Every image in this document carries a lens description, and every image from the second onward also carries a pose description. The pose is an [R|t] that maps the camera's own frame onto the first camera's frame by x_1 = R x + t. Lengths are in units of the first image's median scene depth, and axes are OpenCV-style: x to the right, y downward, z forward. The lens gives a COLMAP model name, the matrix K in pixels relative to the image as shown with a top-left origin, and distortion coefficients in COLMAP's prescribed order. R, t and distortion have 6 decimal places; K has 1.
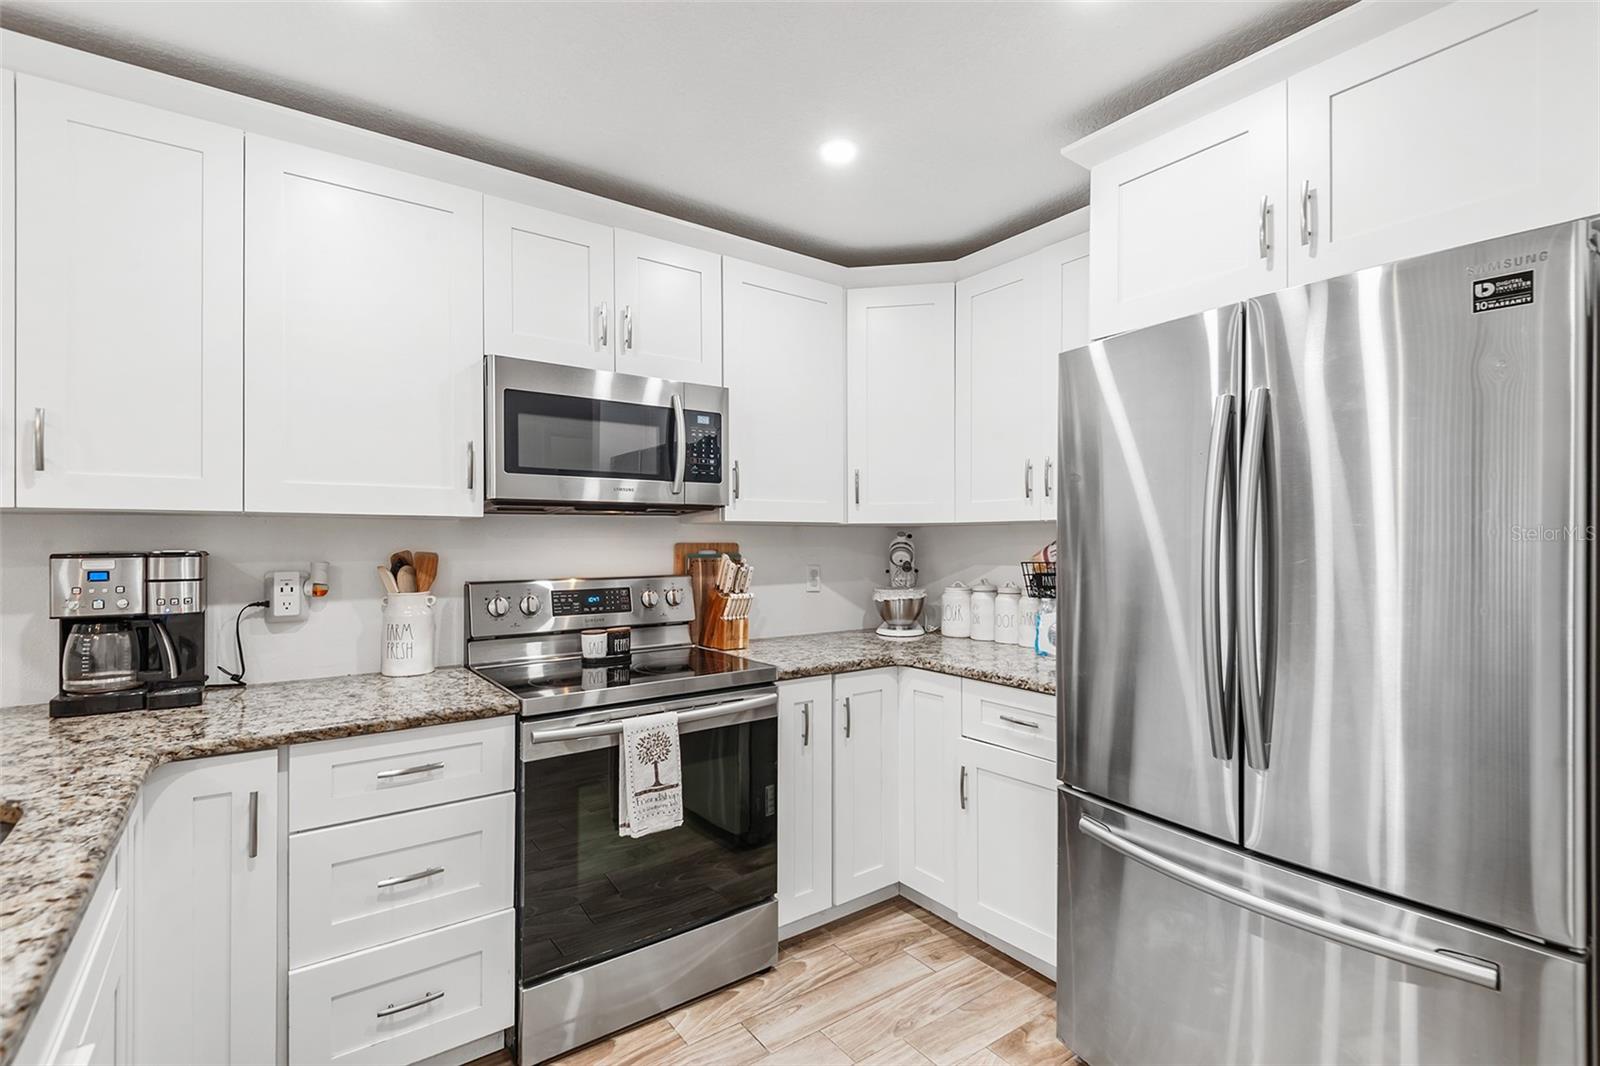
lens RADIAL K [[732.4, 0, 797.2], [0, 732.4, 539.9], [0, 0, 1]] dist [0.035091, -0.020596]
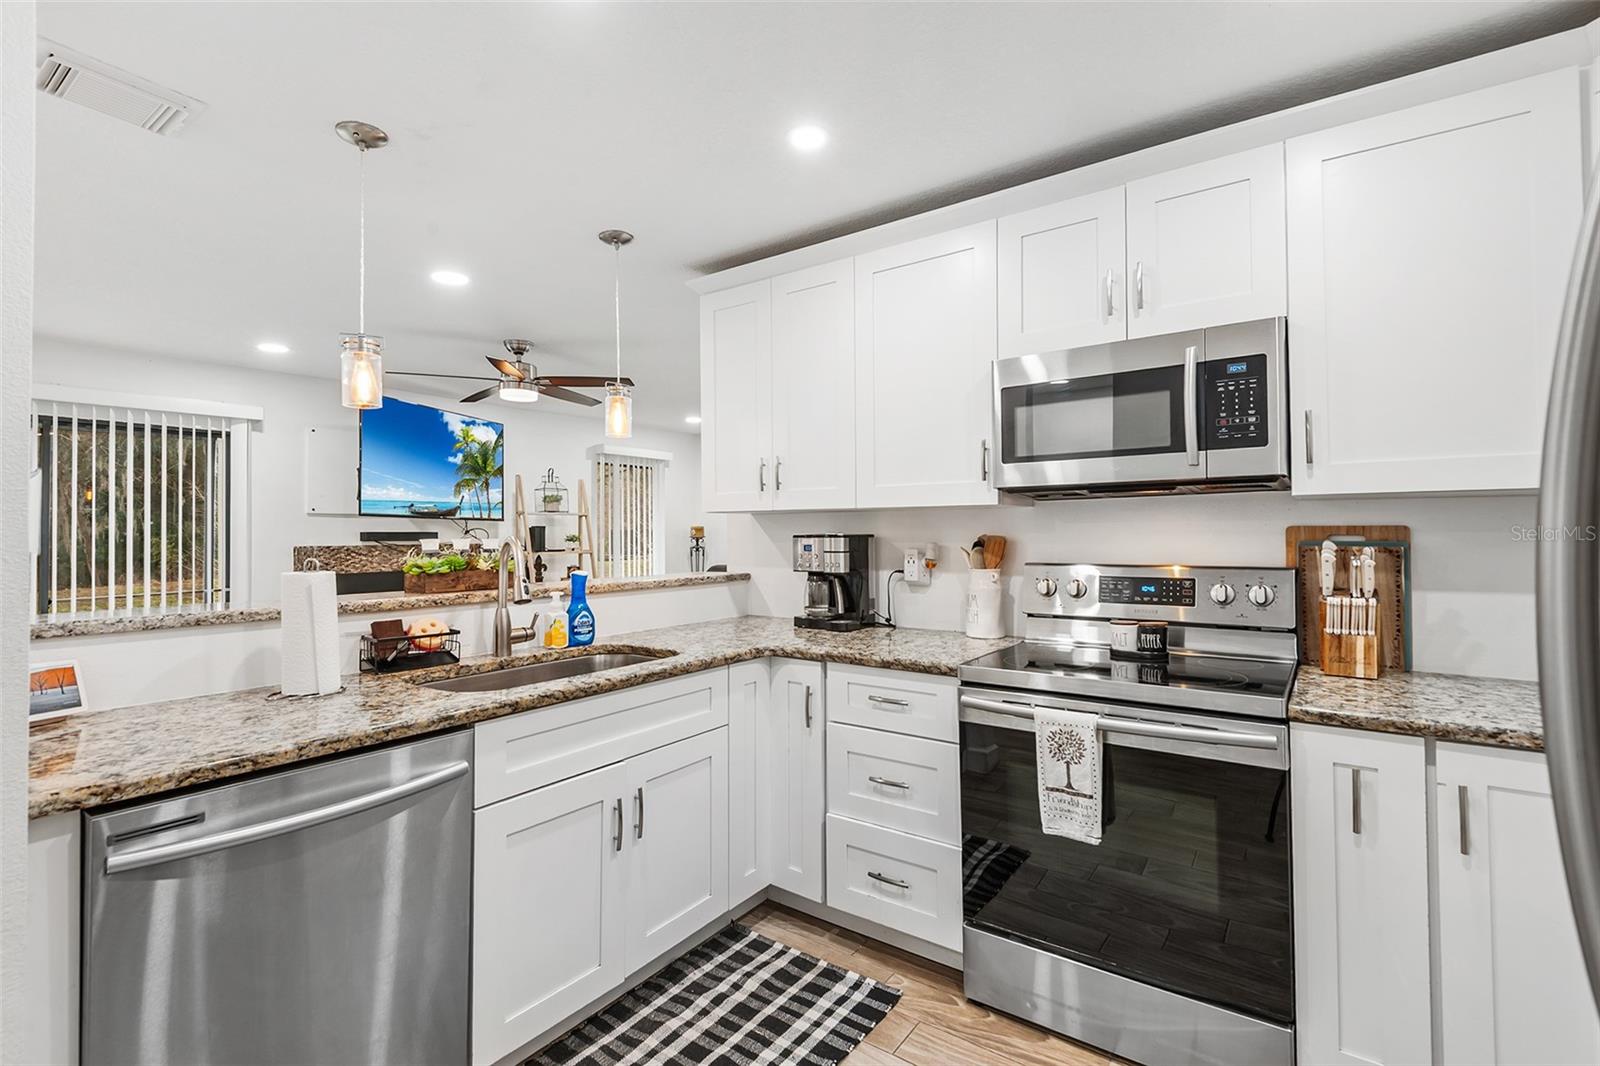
lens RADIAL K [[729.3, 0, 810.7], [0, 729.3, 525.8], [0, 0, 1]] dist [0.035117, -0.019350]
pose [[0.323303, -0.010845, -0.946233, 0.536977], [0.006504, 0.999936, -0.009238, 0.009995], [0.946273, -0.003168, 0.323353, 0.365932]]
